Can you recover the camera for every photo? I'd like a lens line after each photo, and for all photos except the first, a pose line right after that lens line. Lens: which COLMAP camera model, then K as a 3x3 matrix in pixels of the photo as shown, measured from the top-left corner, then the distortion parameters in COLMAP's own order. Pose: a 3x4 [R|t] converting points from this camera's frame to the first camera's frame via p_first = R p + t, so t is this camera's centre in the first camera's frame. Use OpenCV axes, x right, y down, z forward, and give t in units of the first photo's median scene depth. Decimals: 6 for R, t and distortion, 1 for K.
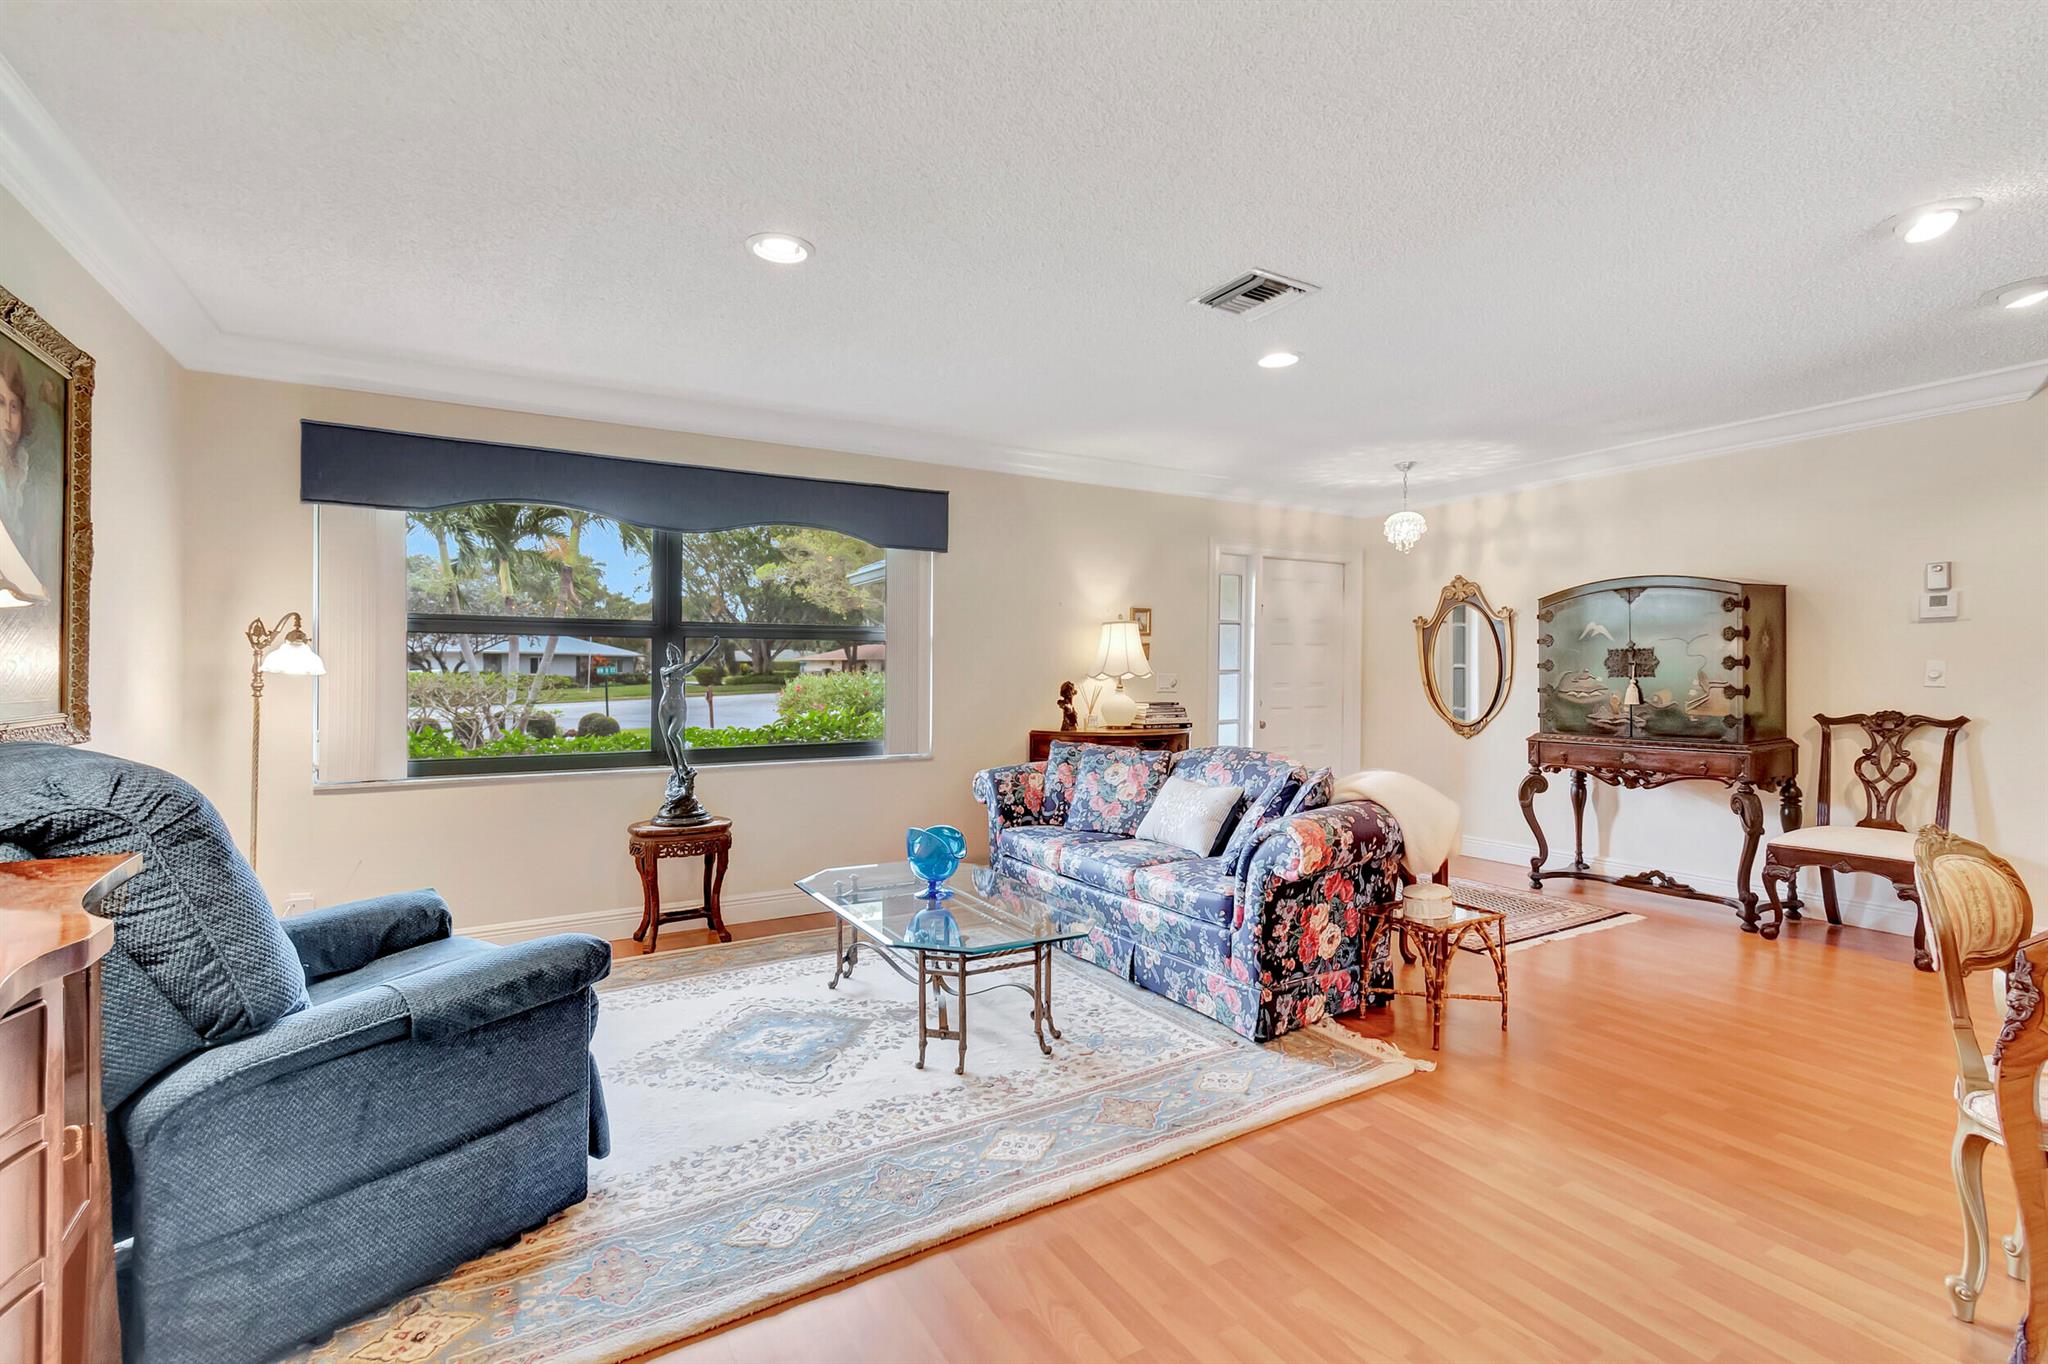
lens RADIAL K [[902.5, 0, 1019.9], [0, 902.5, 670.9], [0, 0, 1]] dist [-0.004508, -0.001582]
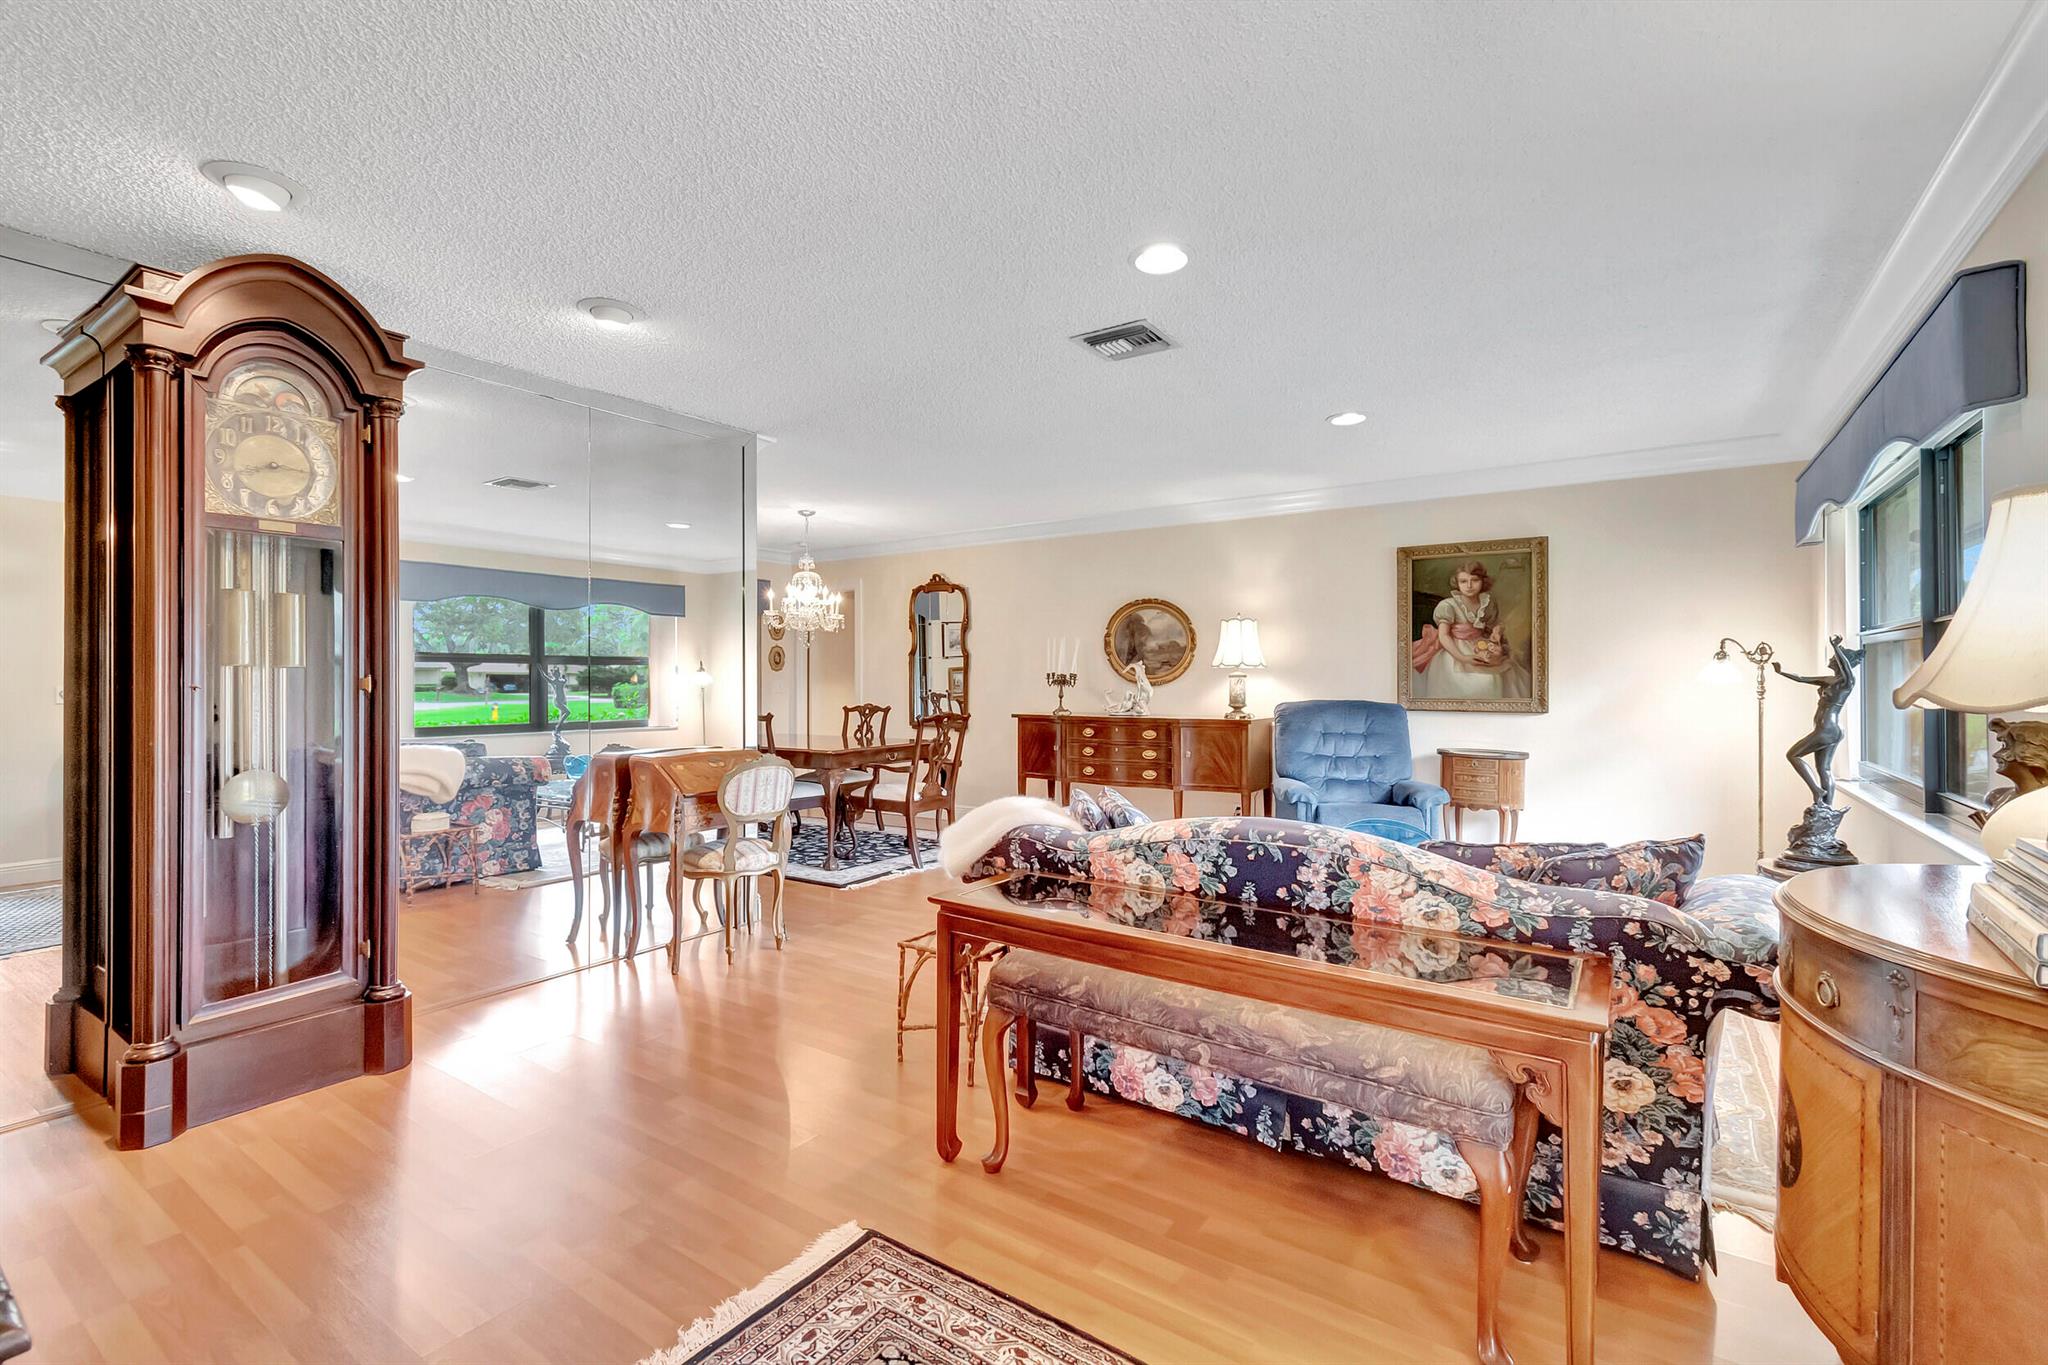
lens RADIAL K [[914.5, 0, 1015.4], [0, 914.5, 674.4], [0, 0, 1]] dist [0.000702, -0.000136]
pose [[-0.912165, -0.000886, -0.409823, 0.810881], [0.001198, 0.999988, -0.004827, -0.003657], [0.409822, -0.004894, -0.912152, 1.933592]]
